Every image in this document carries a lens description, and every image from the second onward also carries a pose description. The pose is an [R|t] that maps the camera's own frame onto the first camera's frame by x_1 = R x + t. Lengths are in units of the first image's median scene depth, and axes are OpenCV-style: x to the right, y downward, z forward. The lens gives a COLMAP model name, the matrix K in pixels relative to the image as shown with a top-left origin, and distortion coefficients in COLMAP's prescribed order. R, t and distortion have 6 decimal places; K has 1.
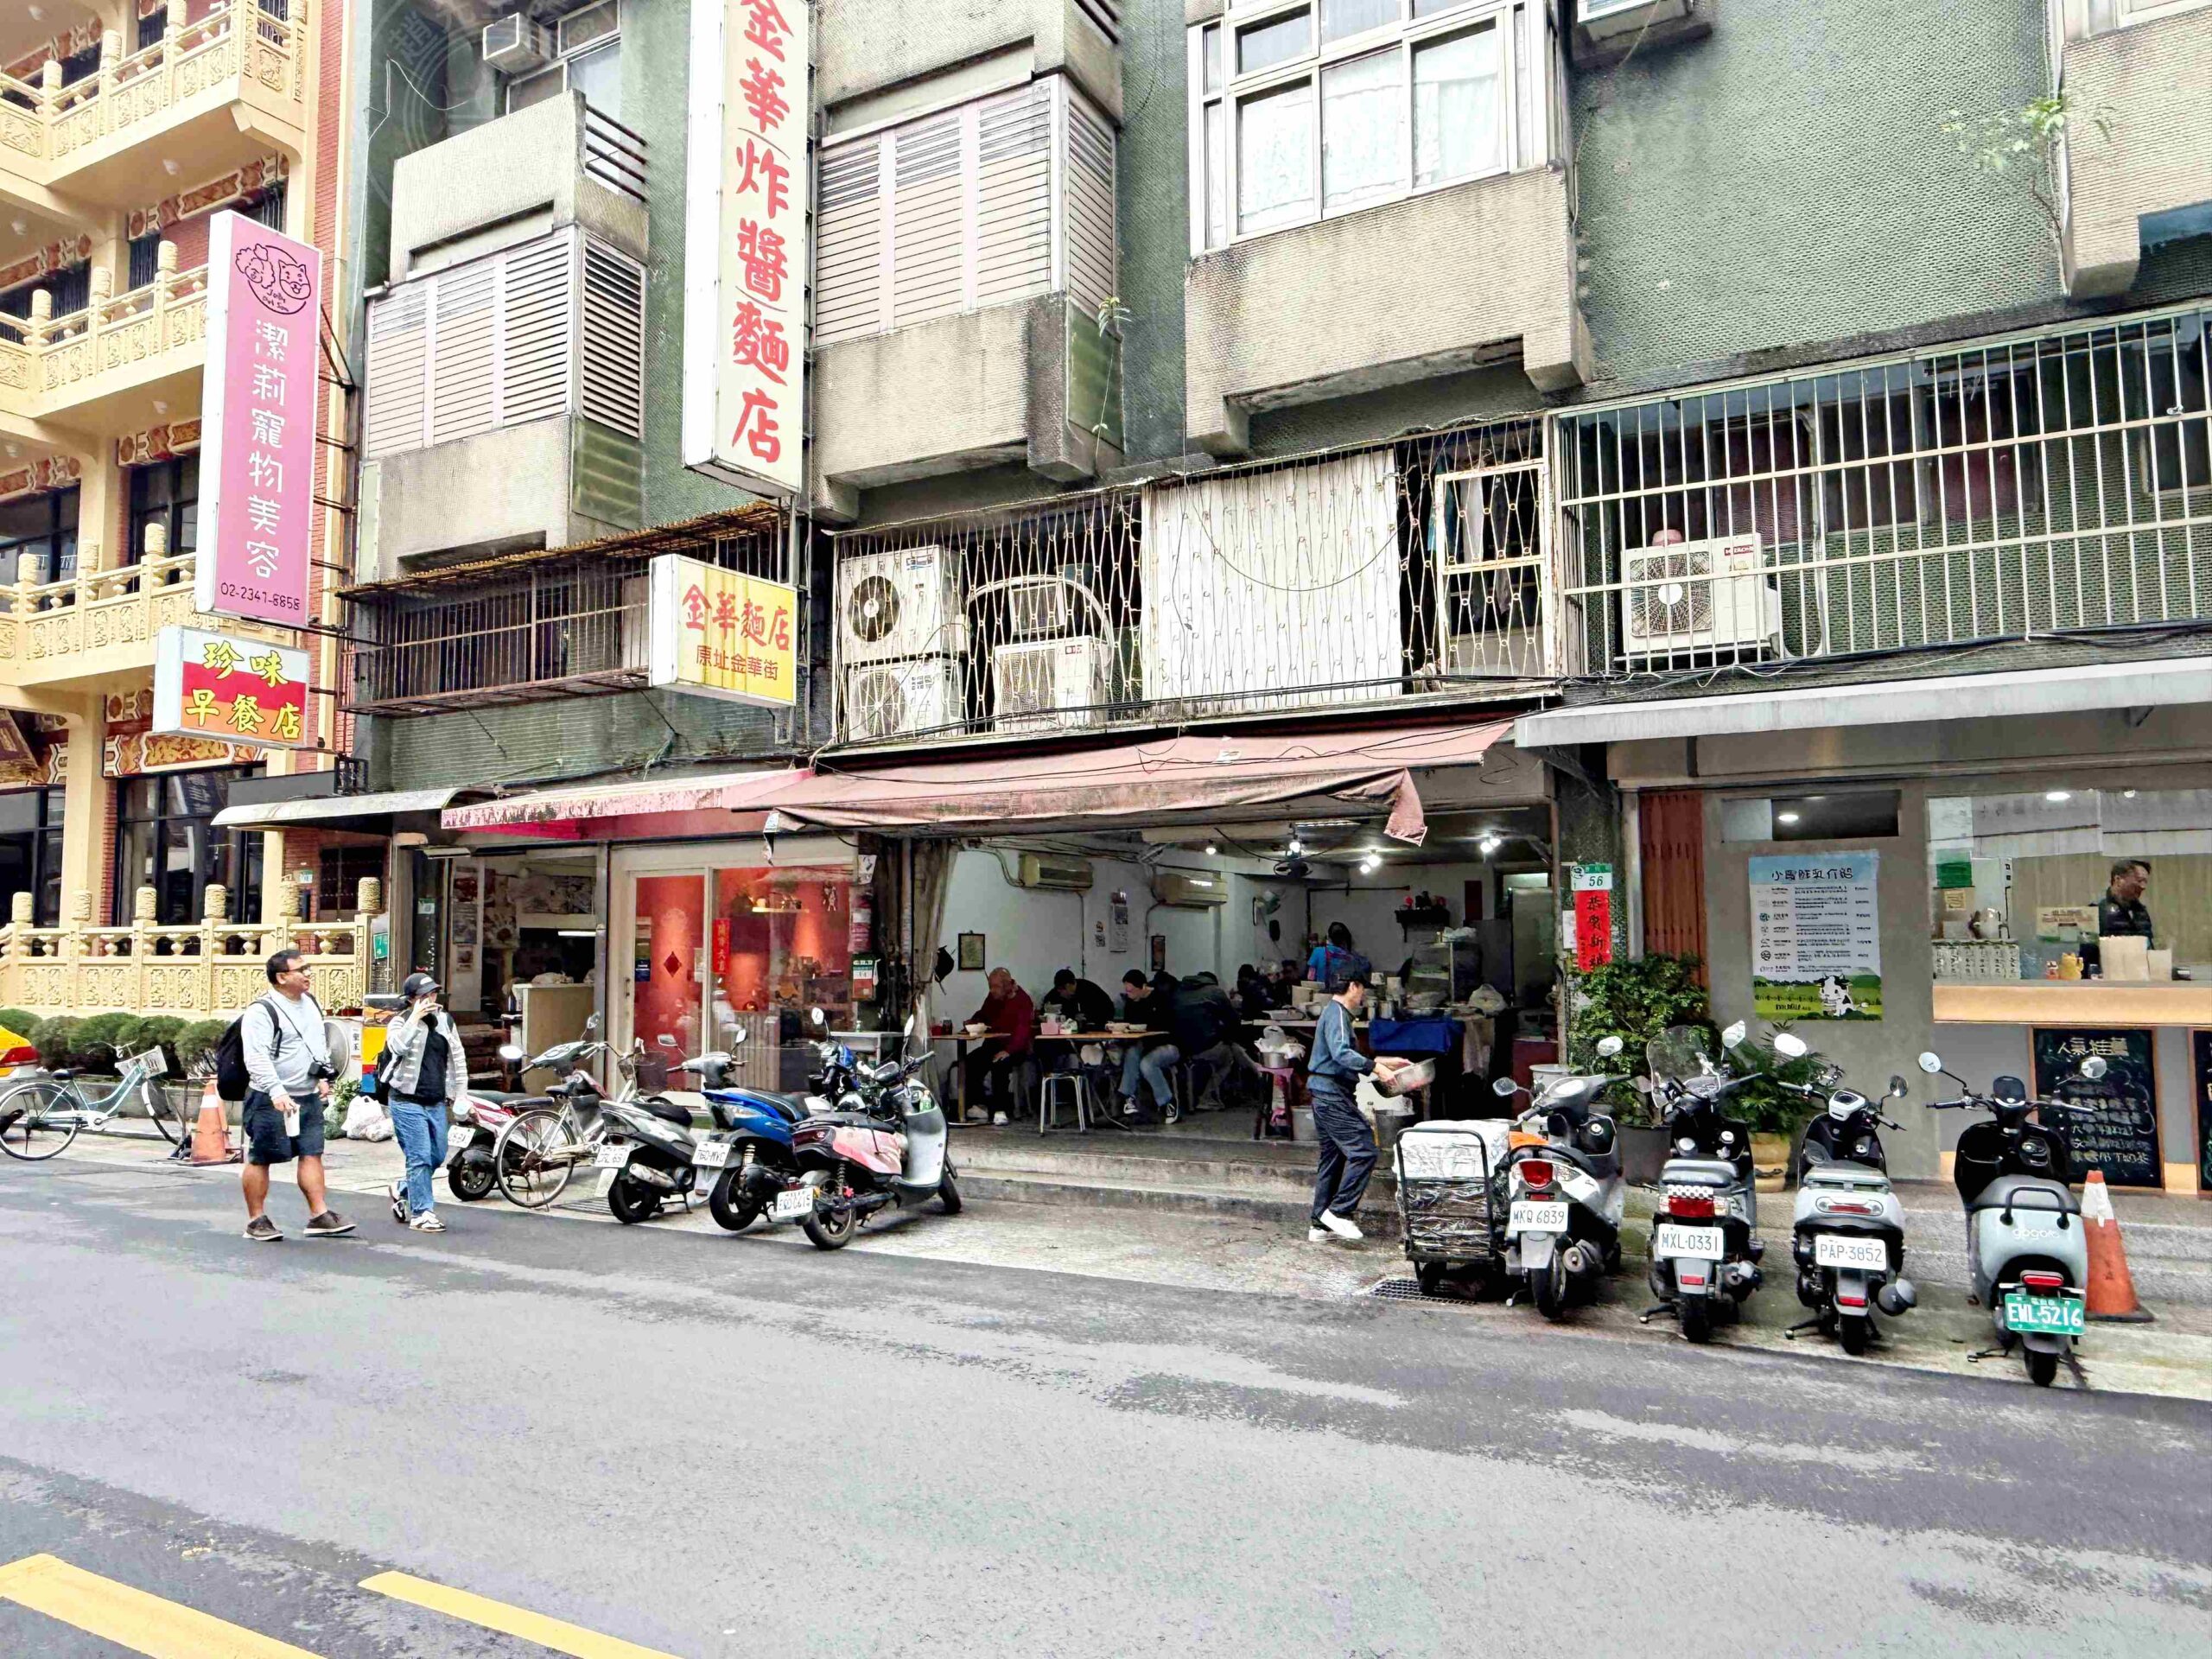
lens RADIAL K [[1492.6, 0, 1110.0], [0, 1492.6, 839.8], [0, 0, 1]] dist [0.020555, 0.010431]
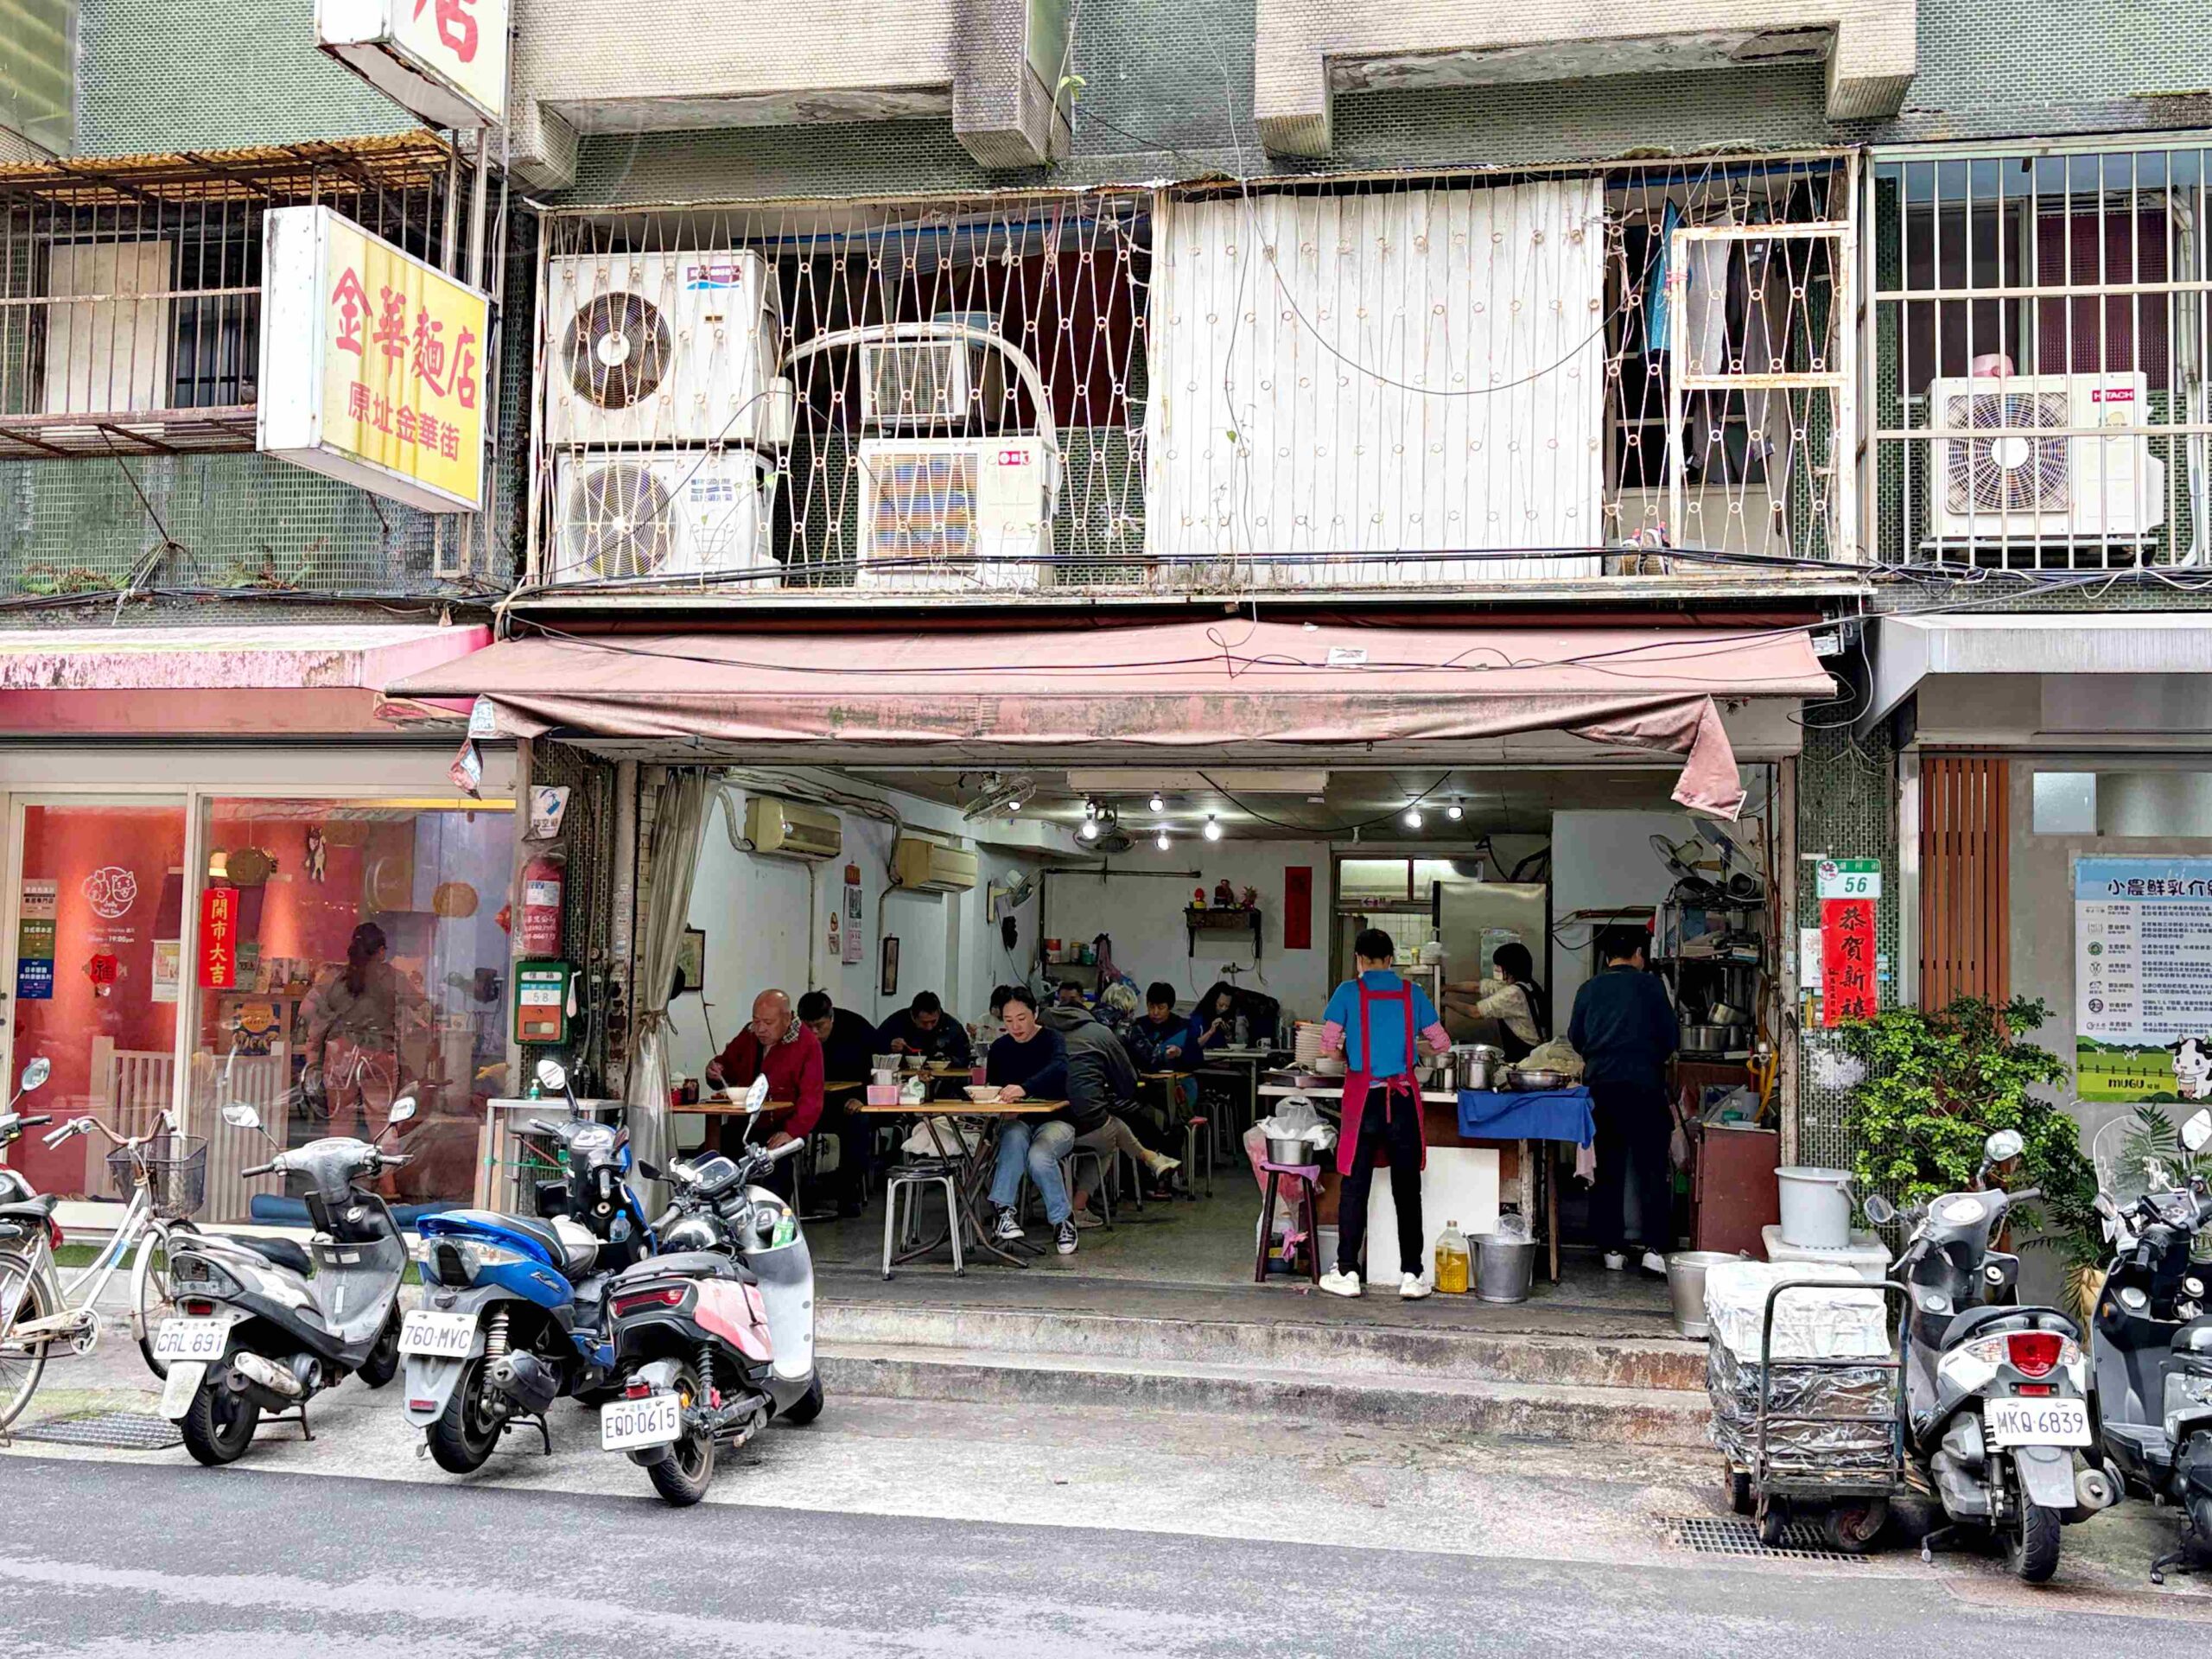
lens RADIAL K [[2256.5, 0, 1099.0], [0, 2256.5, 834.2], [0, 0, 1]] dist [0.045561, 0.000000]
pose [[0.954755, 0.043265, 0.294231, -0.267881], [-0.049168, 0.998710, 0.012693, 0.008797], [-0.293302, -0.026586, 0.955650, 0.147046]]
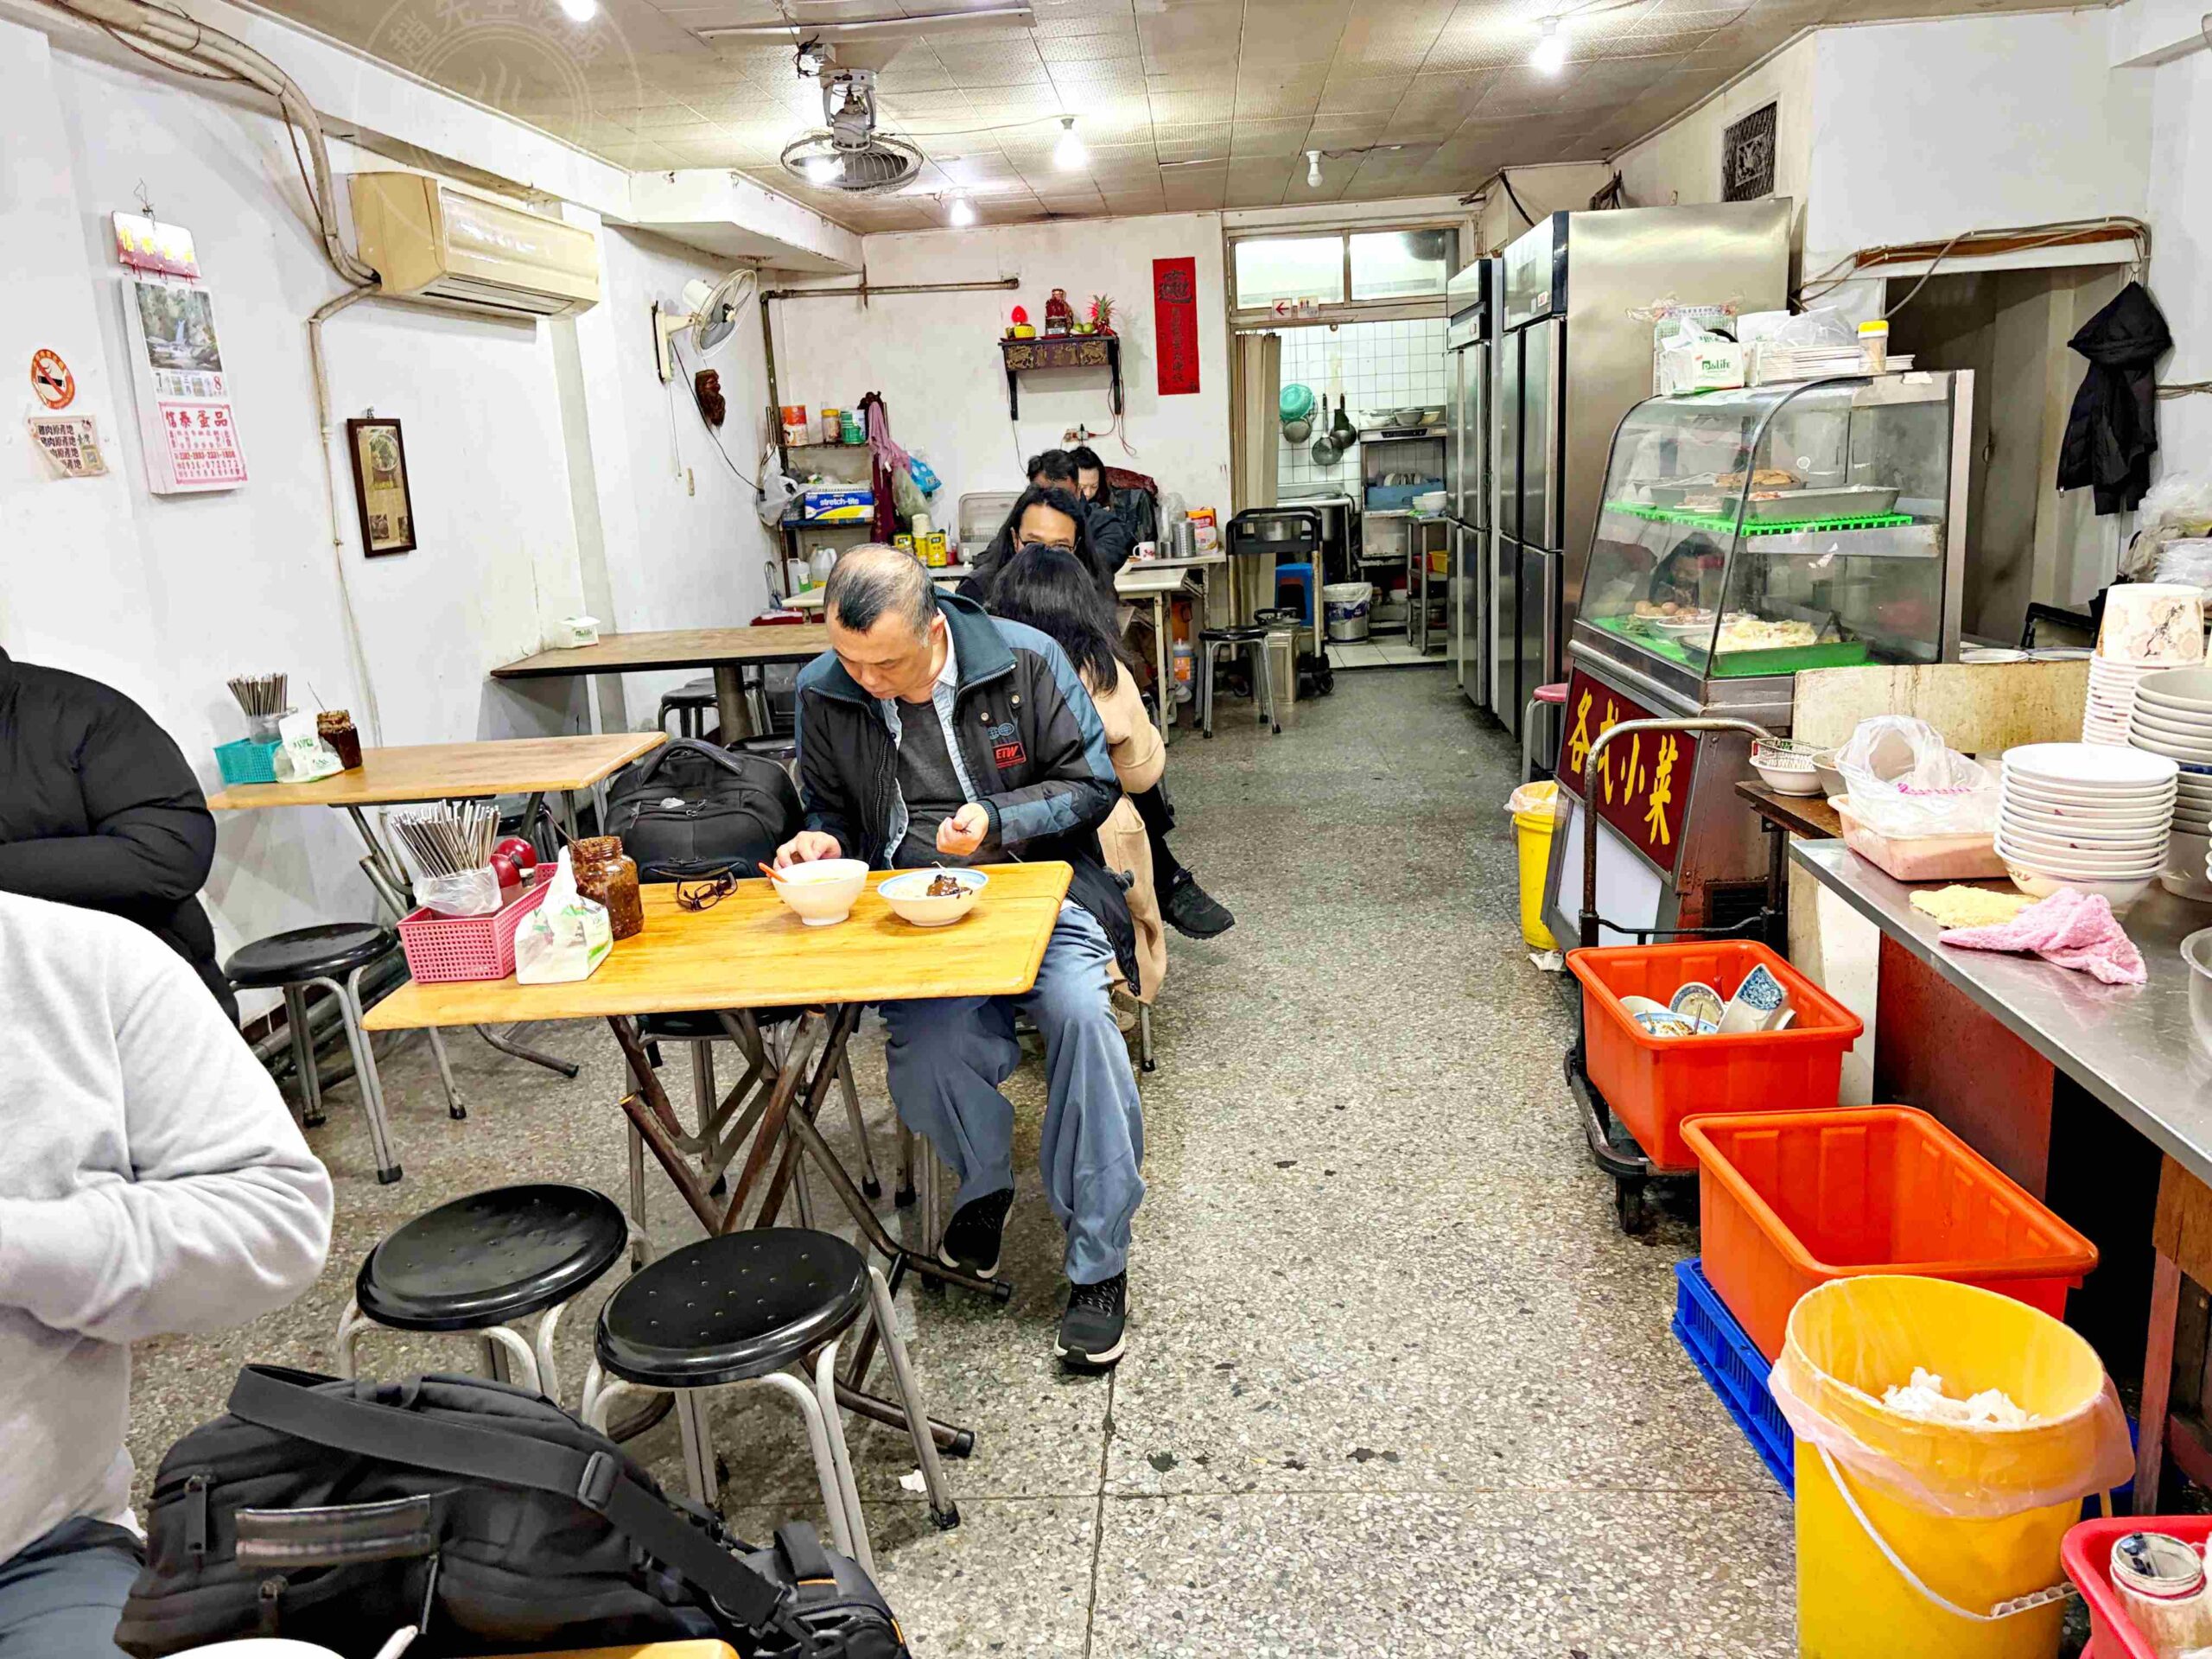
lens RADIAL K [[1682.7, 0, 1101.4], [0, 1682.7, 835.7], [0, 0, 1]] dist [0.010681, 0.002902]
pose [[0.906865, -0.140670, 0.397249, 0.034203], [0.016650, 0.953868, 0.299766, 0.078246], [-0.421091, -0.265233, 0.867372, 1.114691]]
